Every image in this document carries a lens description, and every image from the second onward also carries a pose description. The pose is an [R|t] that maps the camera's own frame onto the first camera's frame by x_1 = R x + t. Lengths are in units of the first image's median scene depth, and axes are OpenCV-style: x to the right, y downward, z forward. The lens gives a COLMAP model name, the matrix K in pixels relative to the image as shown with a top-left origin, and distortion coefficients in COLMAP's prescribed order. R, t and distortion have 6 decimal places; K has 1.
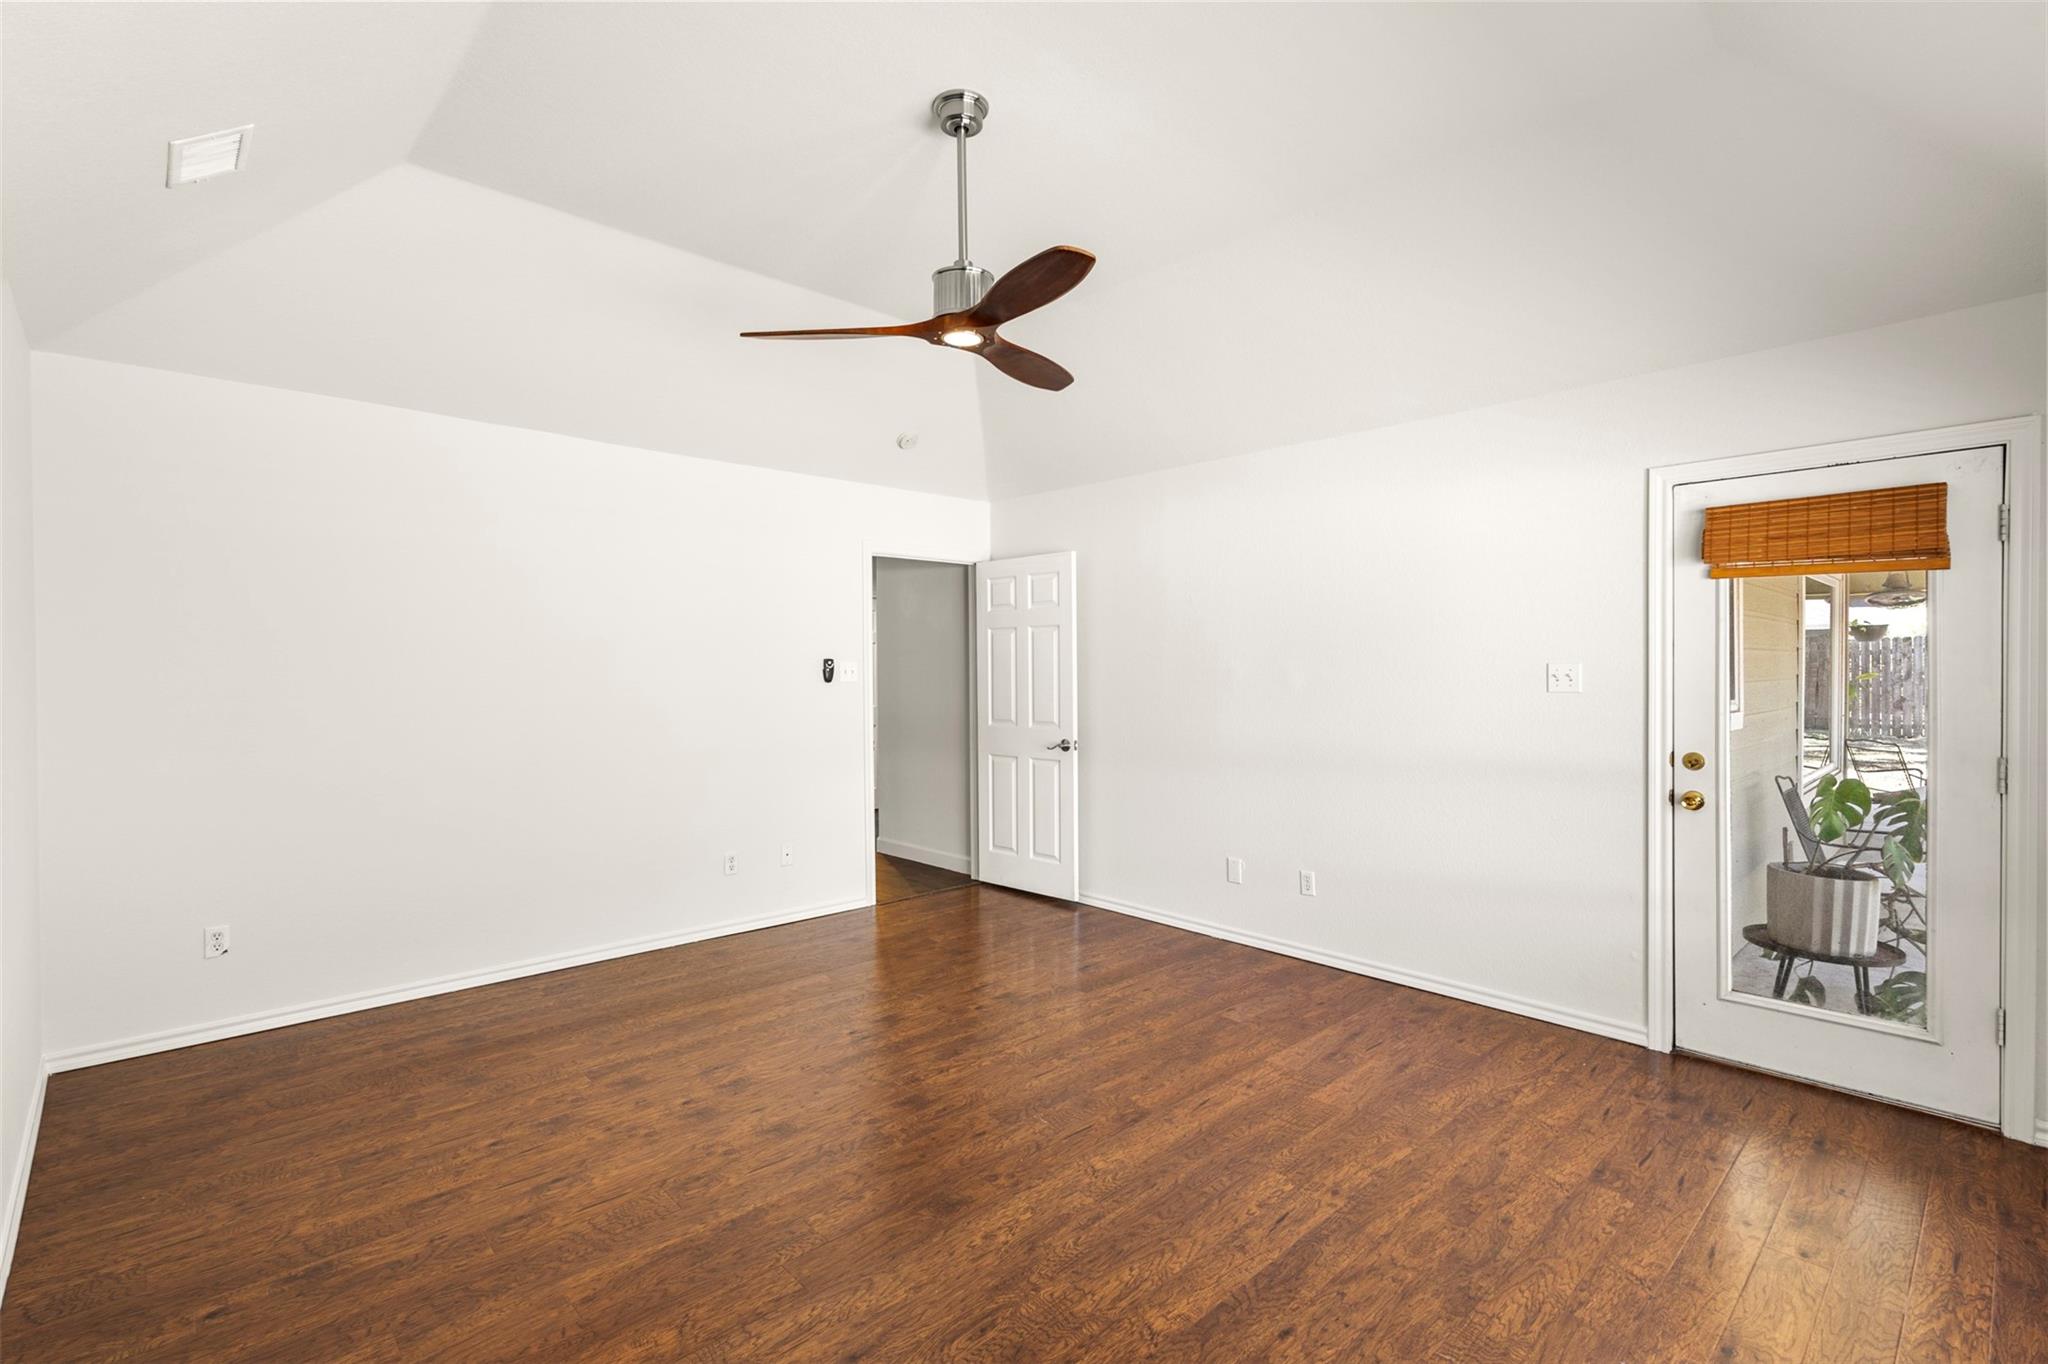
lens RADIAL K [[932.6, 0, 1016.1], [0, 932.6, 677.4], [0, 0, 1]] dist [0.002933, -0.000095]
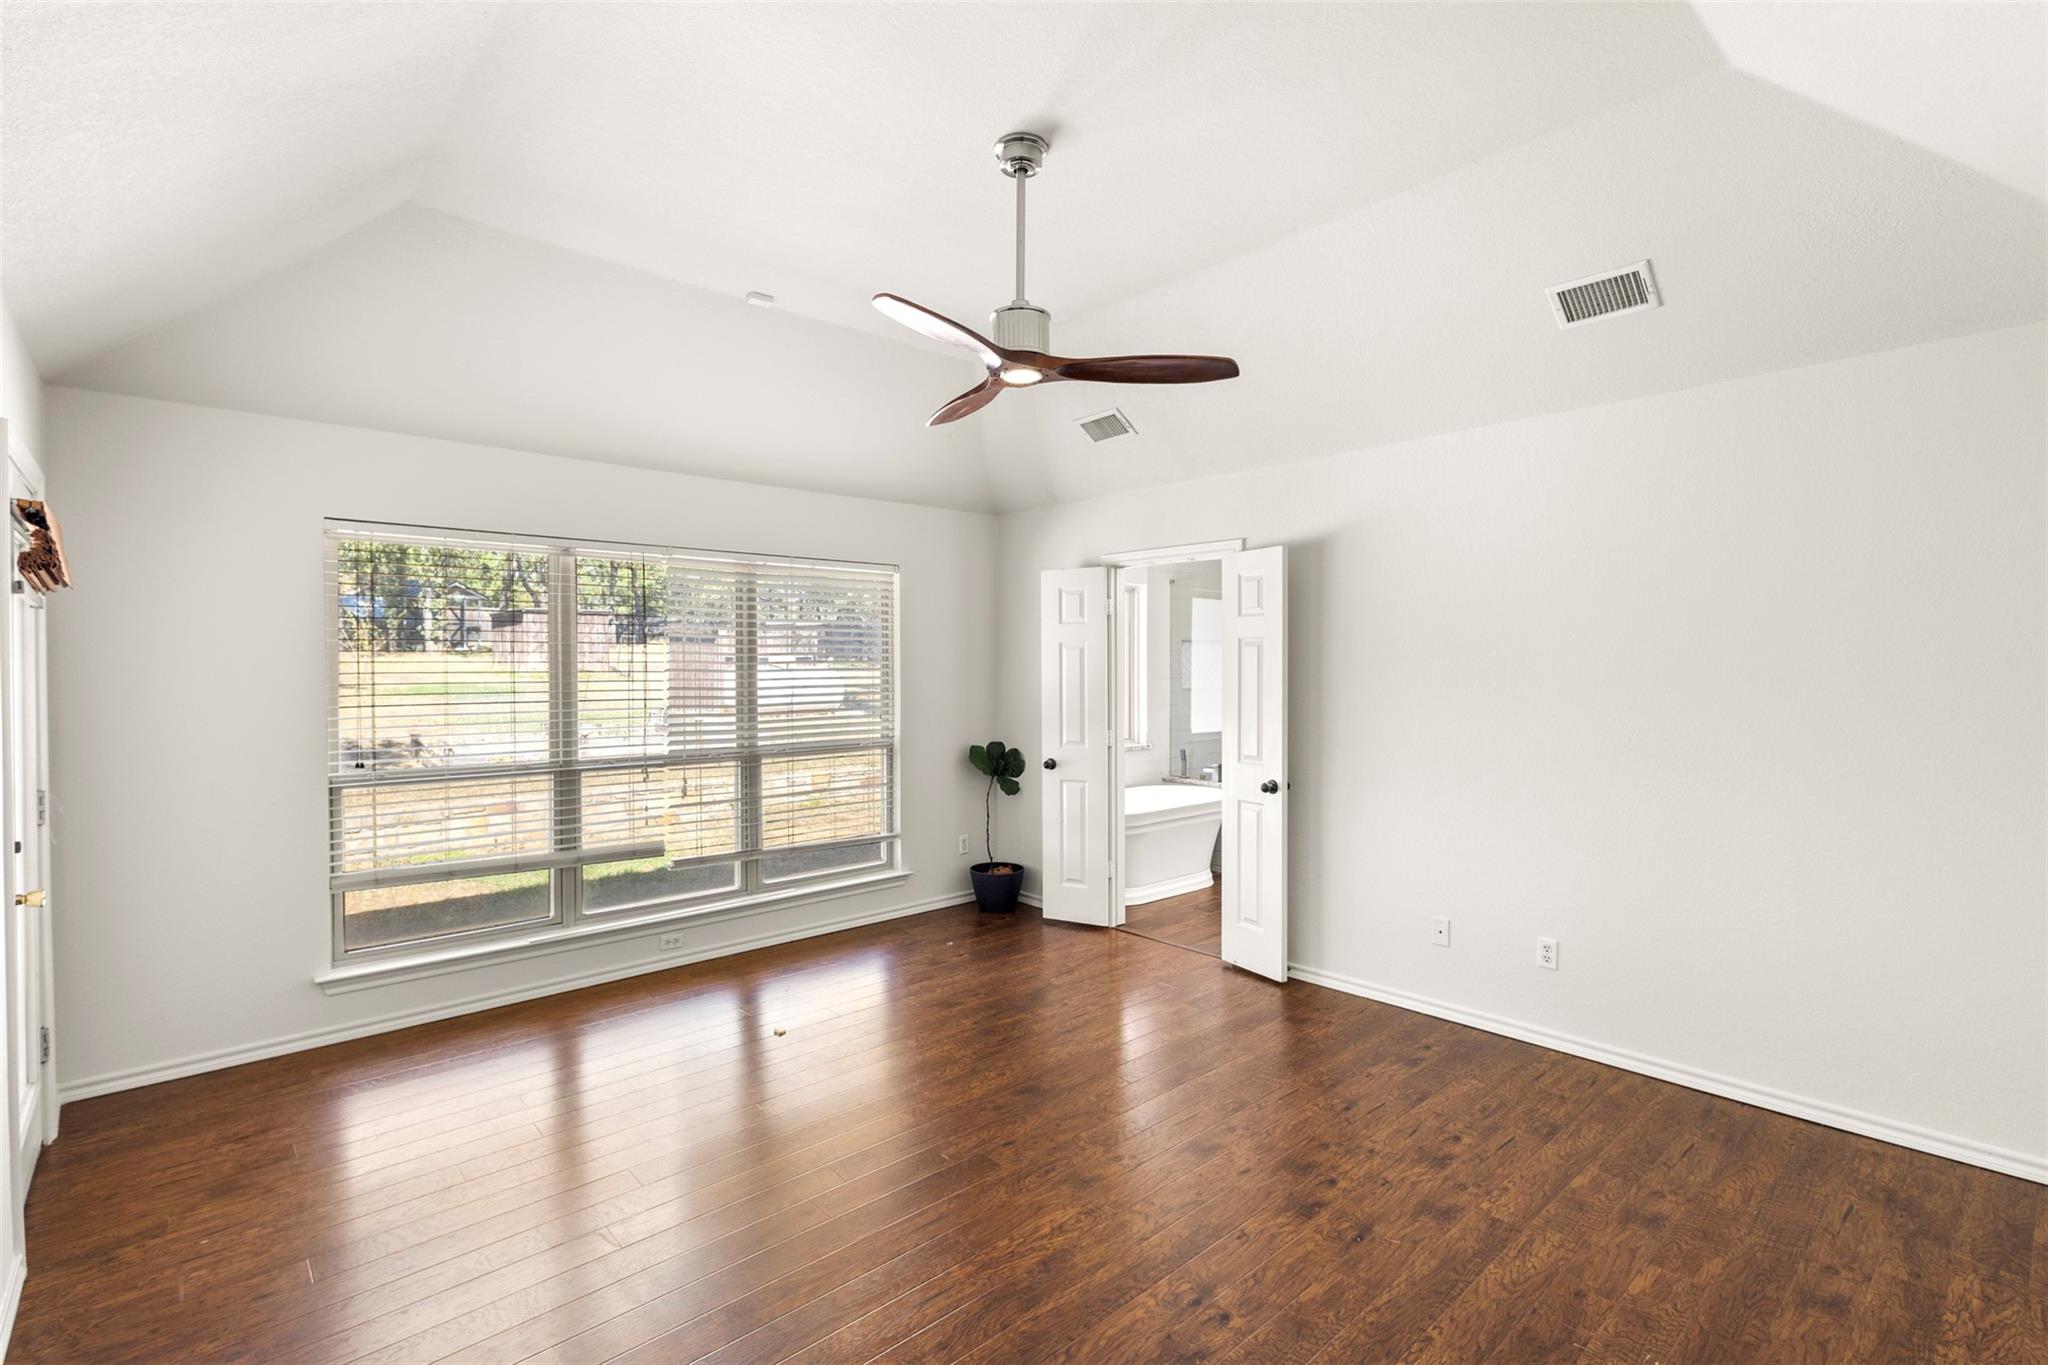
lens RADIAL K [[932.6, 0, 1026.5], [0, 932.6, 674.7], [0, 0, 1]] dist [0.002933, -0.000095]
pose [[-0.999950, 0.001440, 0.009891, -0.062695], [0.001600, 0.999867, 0.016236, -0.049236], [-0.009866, 0.016251, -0.999819, 1.824412]]
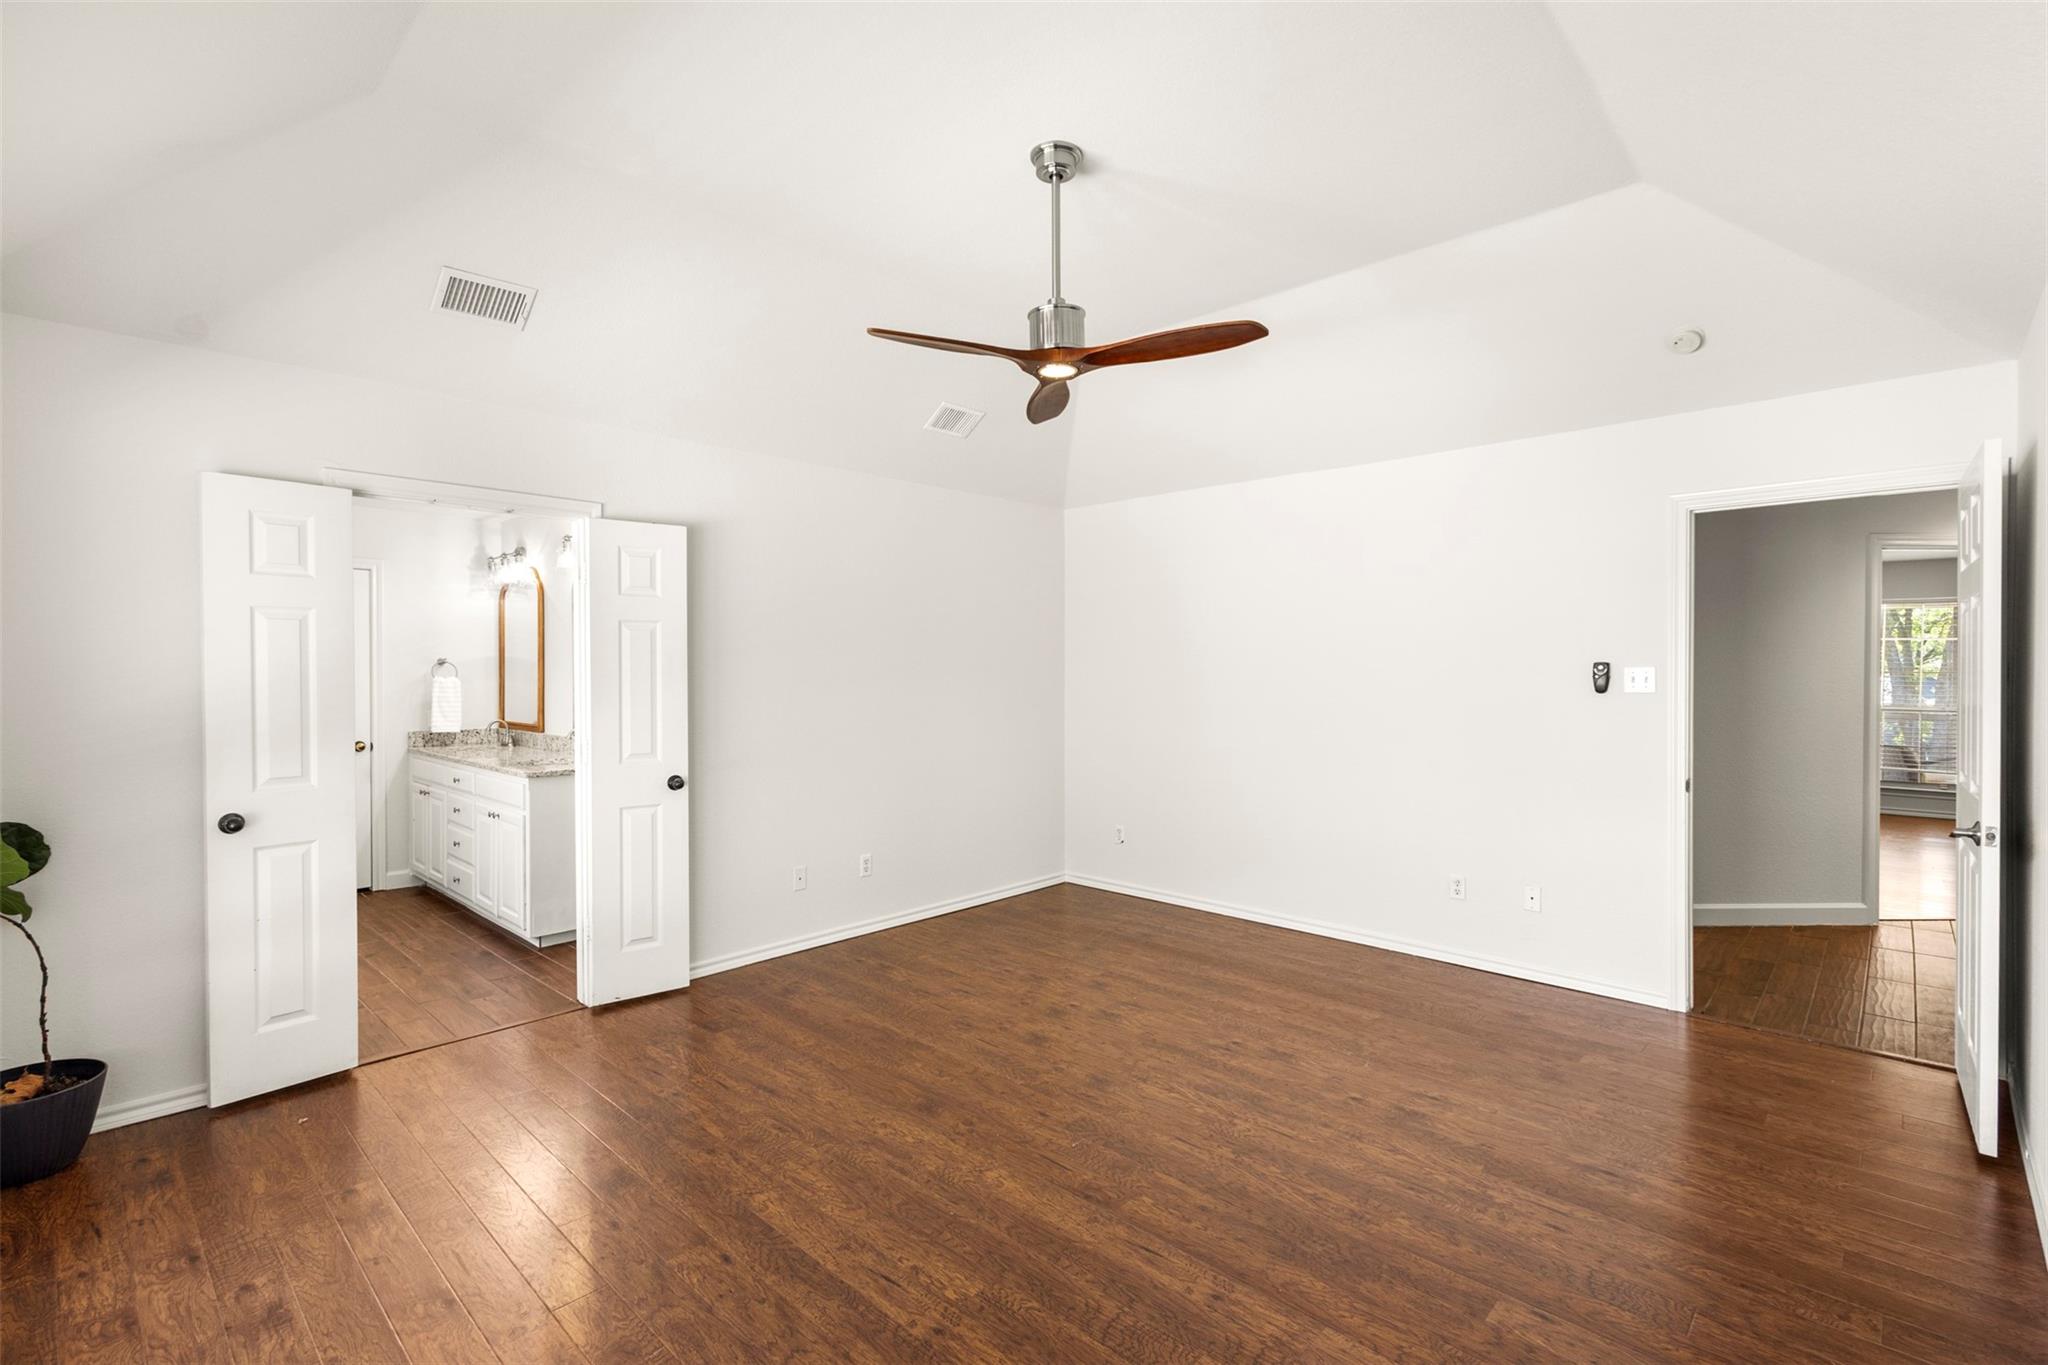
lens RADIAL K [[932.6, 0, 1018.0], [0, 932.6, 675.7], [0, 0, 1]] dist [0.002933, -0.000095]
pose [[0.057762, 0.010680, -0.998273, 0.915572], [-0.007298, 0.999921, 0.010276, -0.022238], [0.998304, 0.006692, 0.057835, 0.809770]]
